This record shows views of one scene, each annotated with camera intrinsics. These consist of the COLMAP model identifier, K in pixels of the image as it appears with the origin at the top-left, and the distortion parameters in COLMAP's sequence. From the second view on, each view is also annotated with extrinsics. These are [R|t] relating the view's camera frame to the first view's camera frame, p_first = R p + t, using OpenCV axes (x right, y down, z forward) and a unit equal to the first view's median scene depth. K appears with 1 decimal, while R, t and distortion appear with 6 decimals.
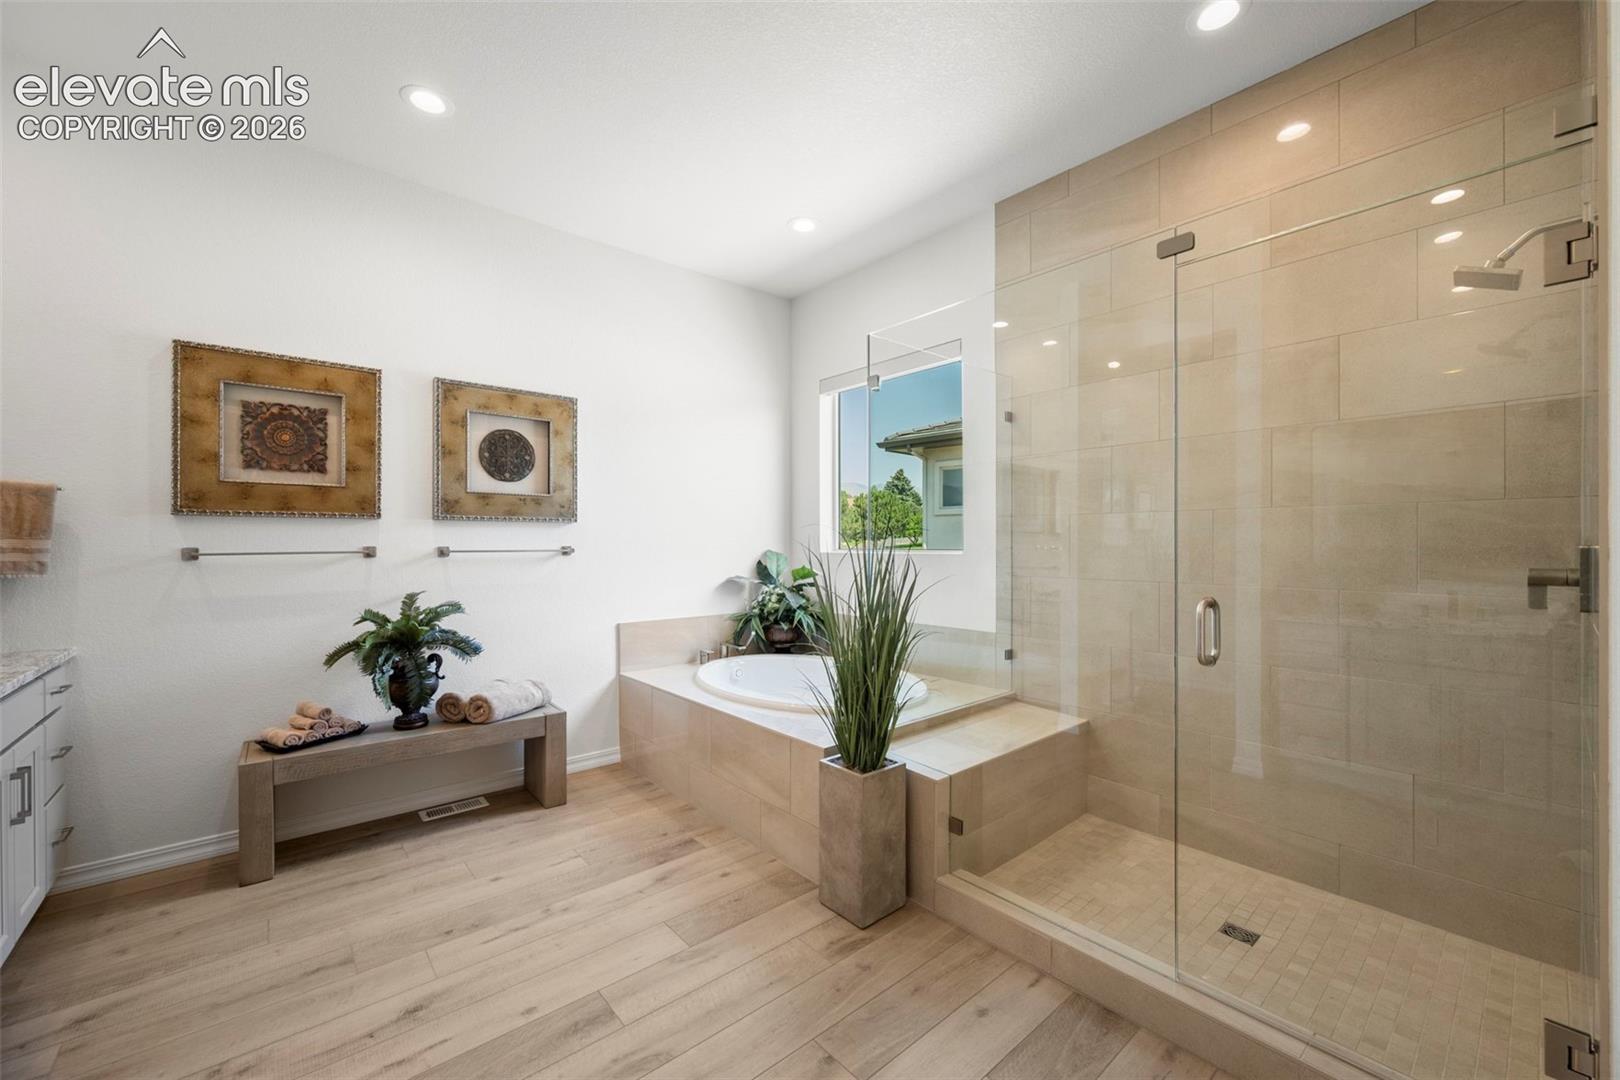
lens RADIAL K [[638.3, 0, 810.0], [0, 638.3, 540.0], [0, 0, 1]] dist [-0.001625, -0.000360]
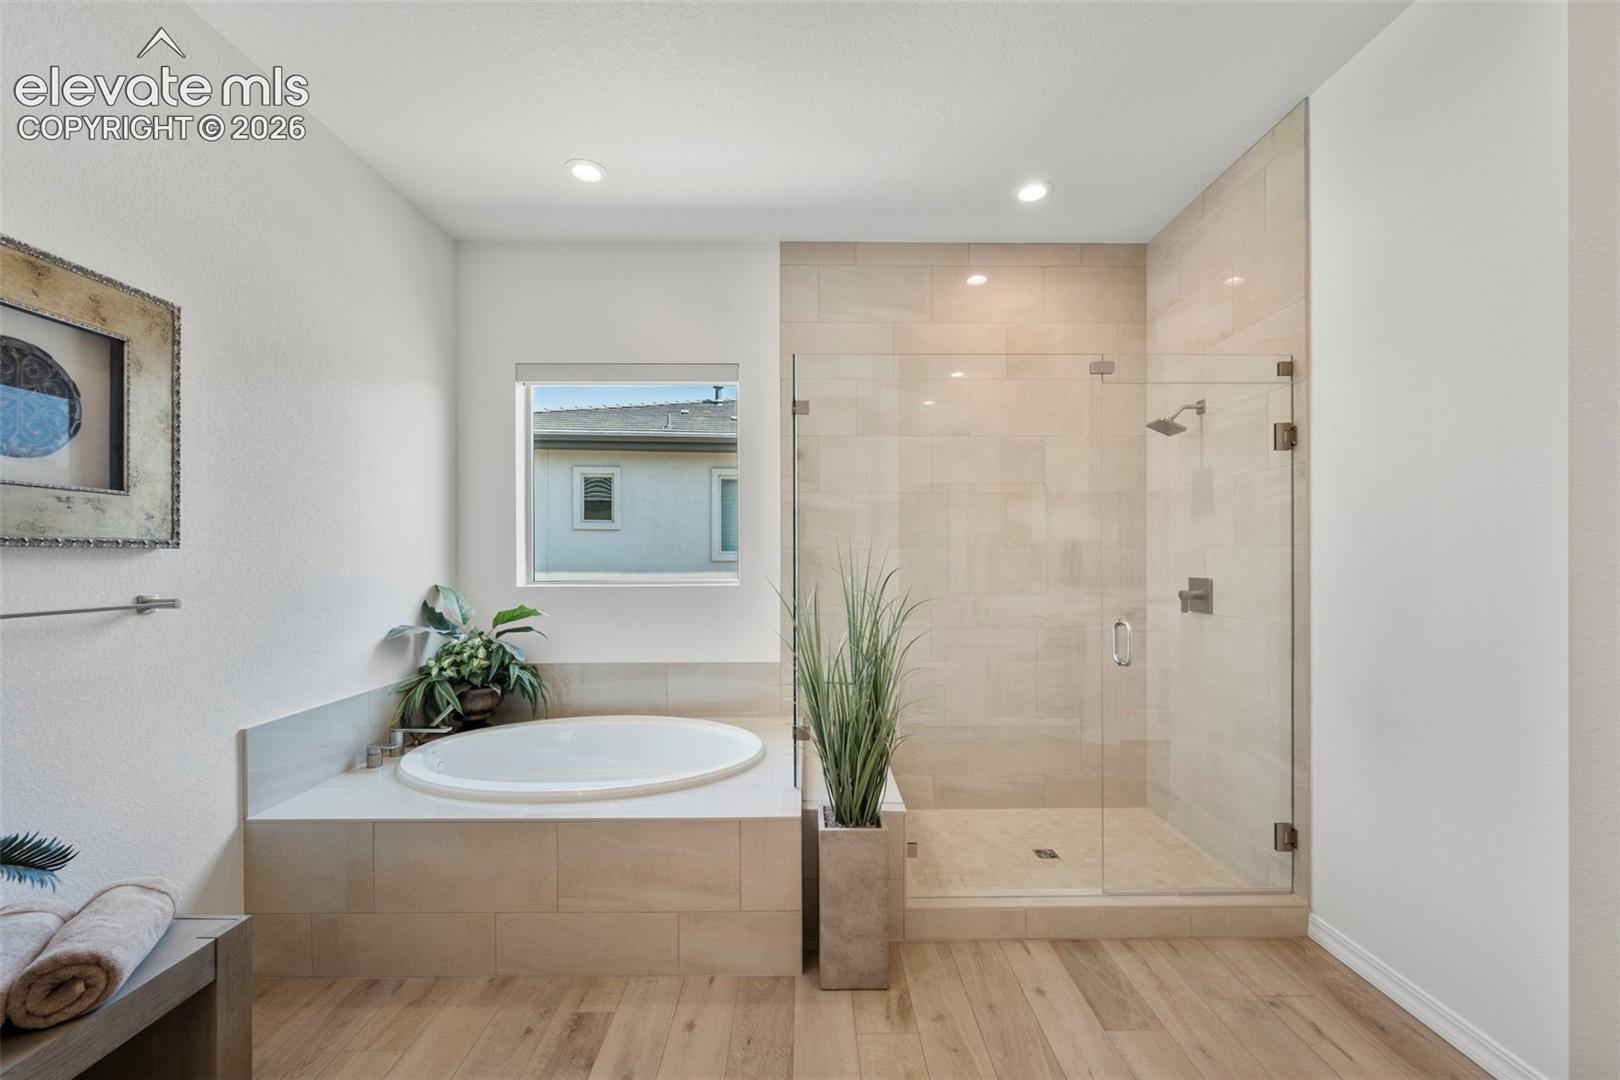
lens RADIAL K [[645.8, 0, 809.8], [0, 645.8, 556.0], [0, 0, 1]] dist [-0.001479, -0.000294]
pose [[0.642881, 0.002009, 0.765963, -0.523893], [-0.003151, 0.999995, 0.000022, -0.027923], [-0.765959, -0.002428, 0.642884, 0.333397]]
